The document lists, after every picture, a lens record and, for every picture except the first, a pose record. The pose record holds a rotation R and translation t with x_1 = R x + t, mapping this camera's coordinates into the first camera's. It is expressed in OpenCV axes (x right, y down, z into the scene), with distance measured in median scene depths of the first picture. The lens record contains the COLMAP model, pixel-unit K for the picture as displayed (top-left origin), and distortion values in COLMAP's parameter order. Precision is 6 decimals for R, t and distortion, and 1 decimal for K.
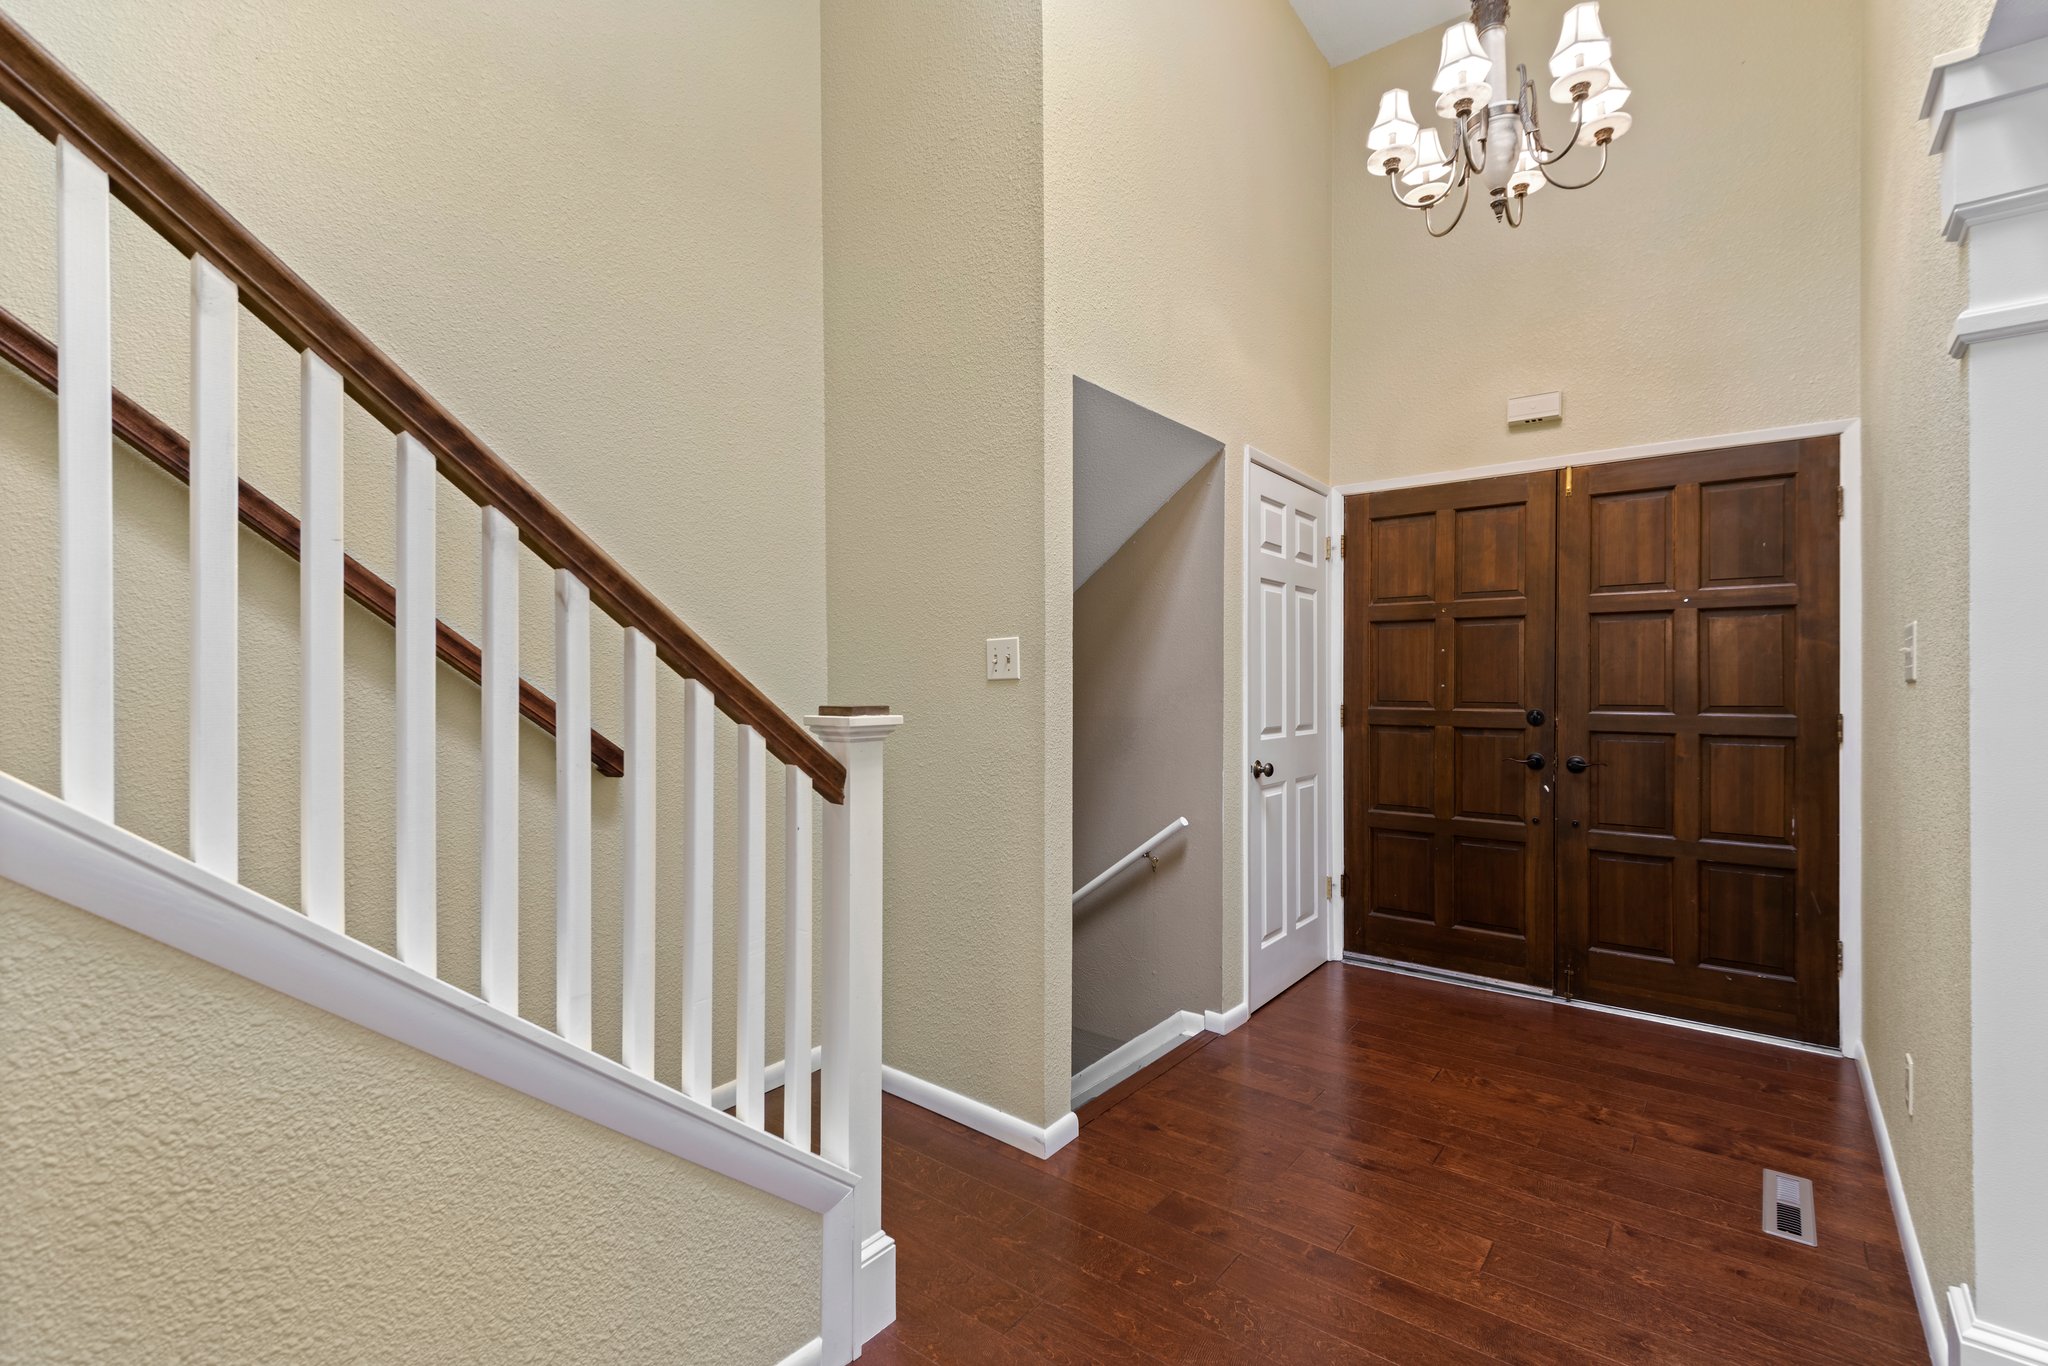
lens RADIAL K [[925.3, 0, 1033.7], [0, 925.3, 684.2], [0, 0, 1]] dist [0.028222, -0.010587]
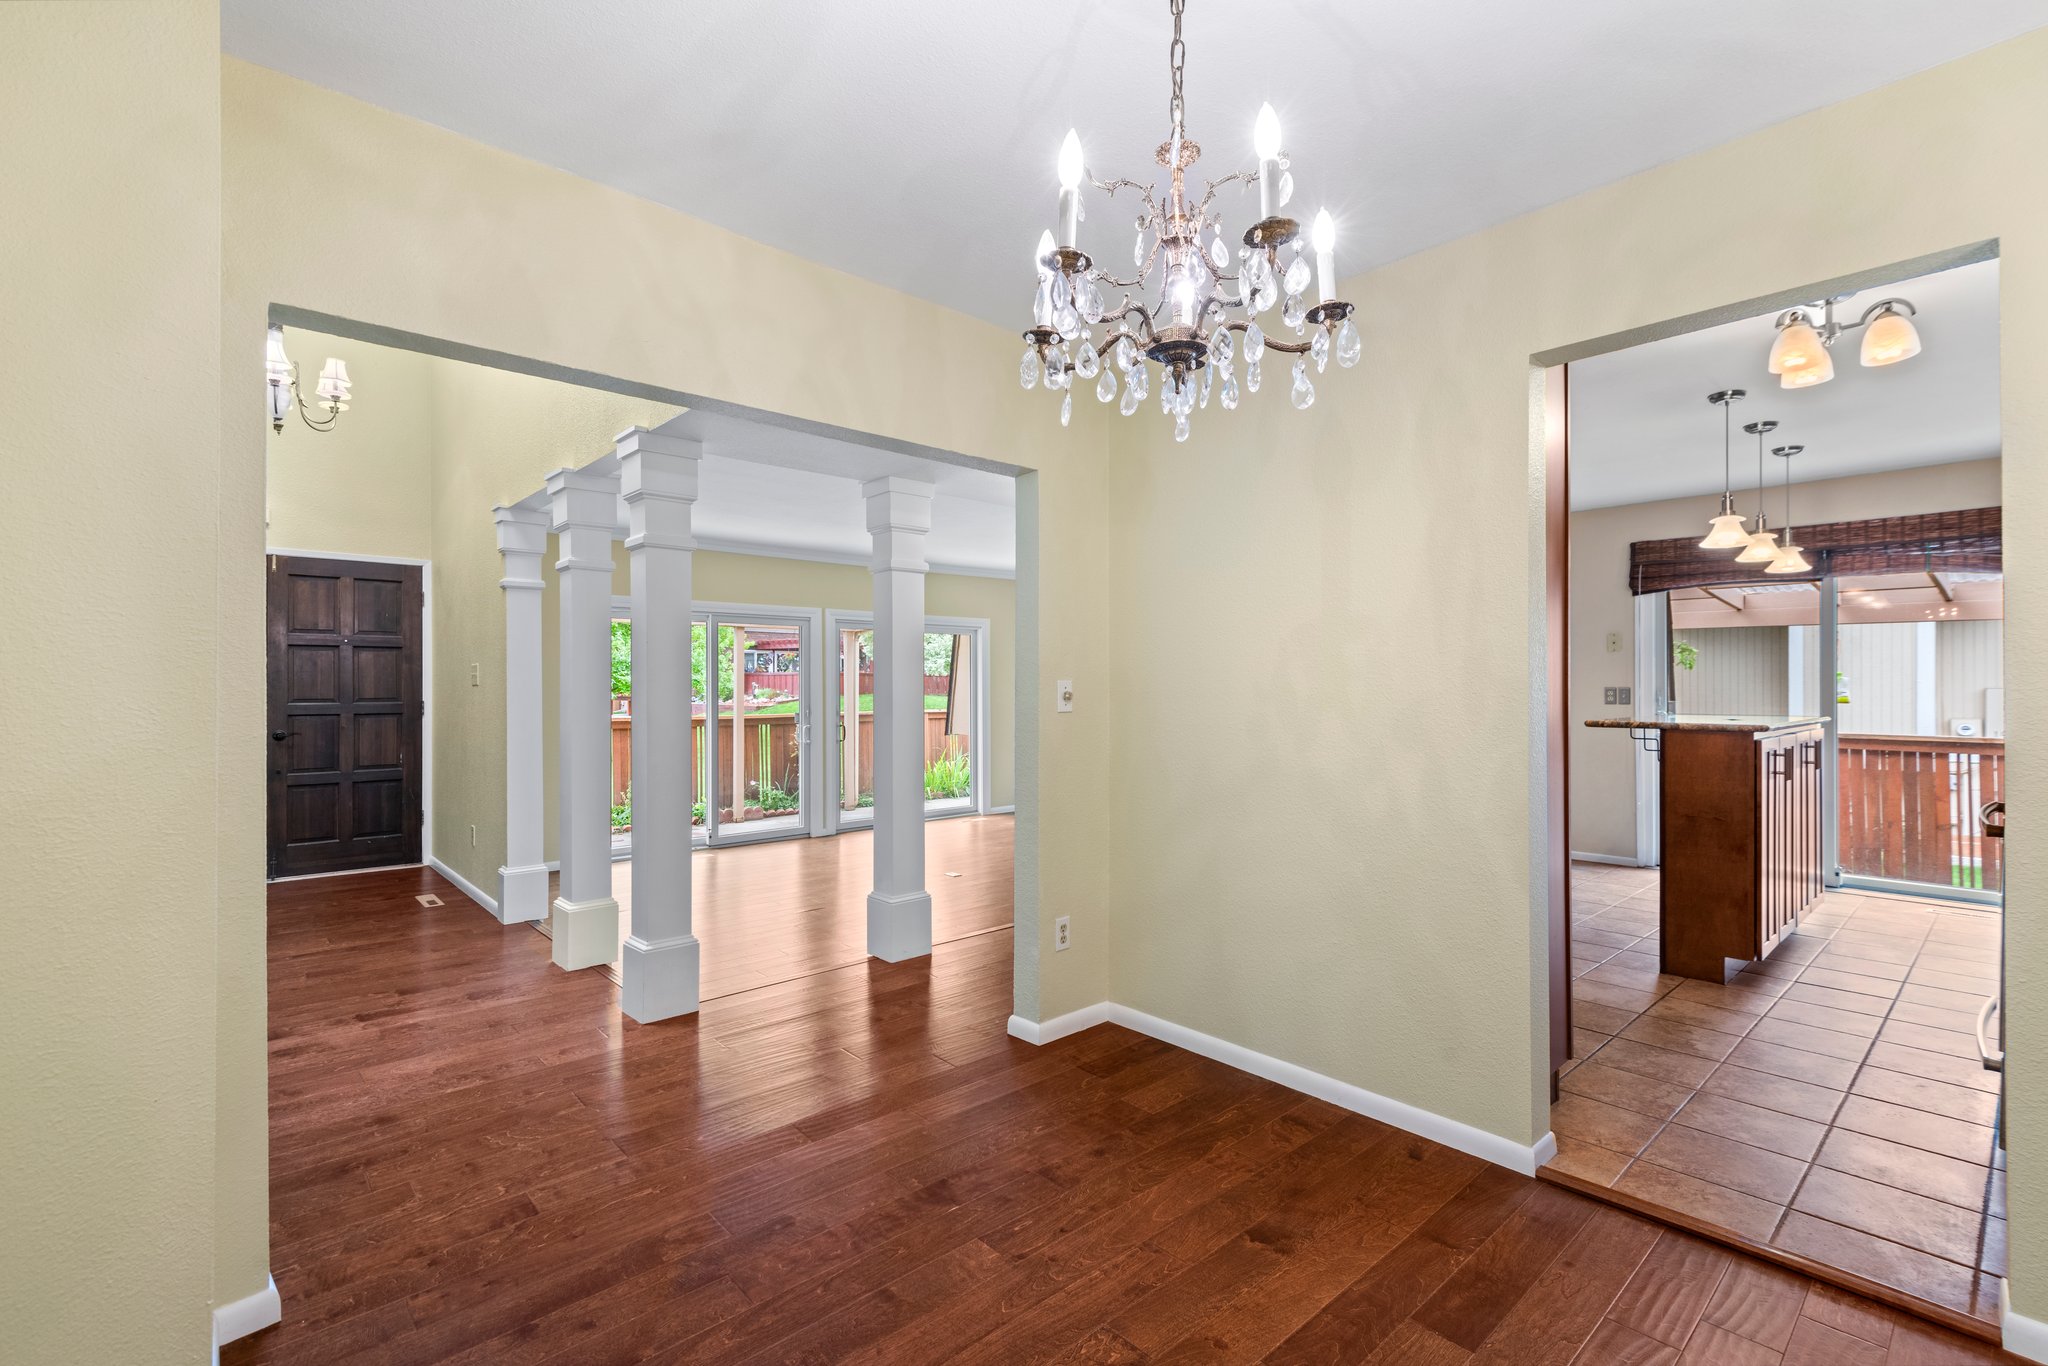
lens RADIAL K [[925.3, 0, 1038.2], [0, 925.3, 680.5], [0, 0, 1]] dist [0.028222, -0.010587]
pose [[0.175391, 0.003587, 0.984492, -0.892418], [-0.000257, 0.999993, -0.003597, -0.006700], [-0.984499, 0.000378, 0.175391, -0.668631]]
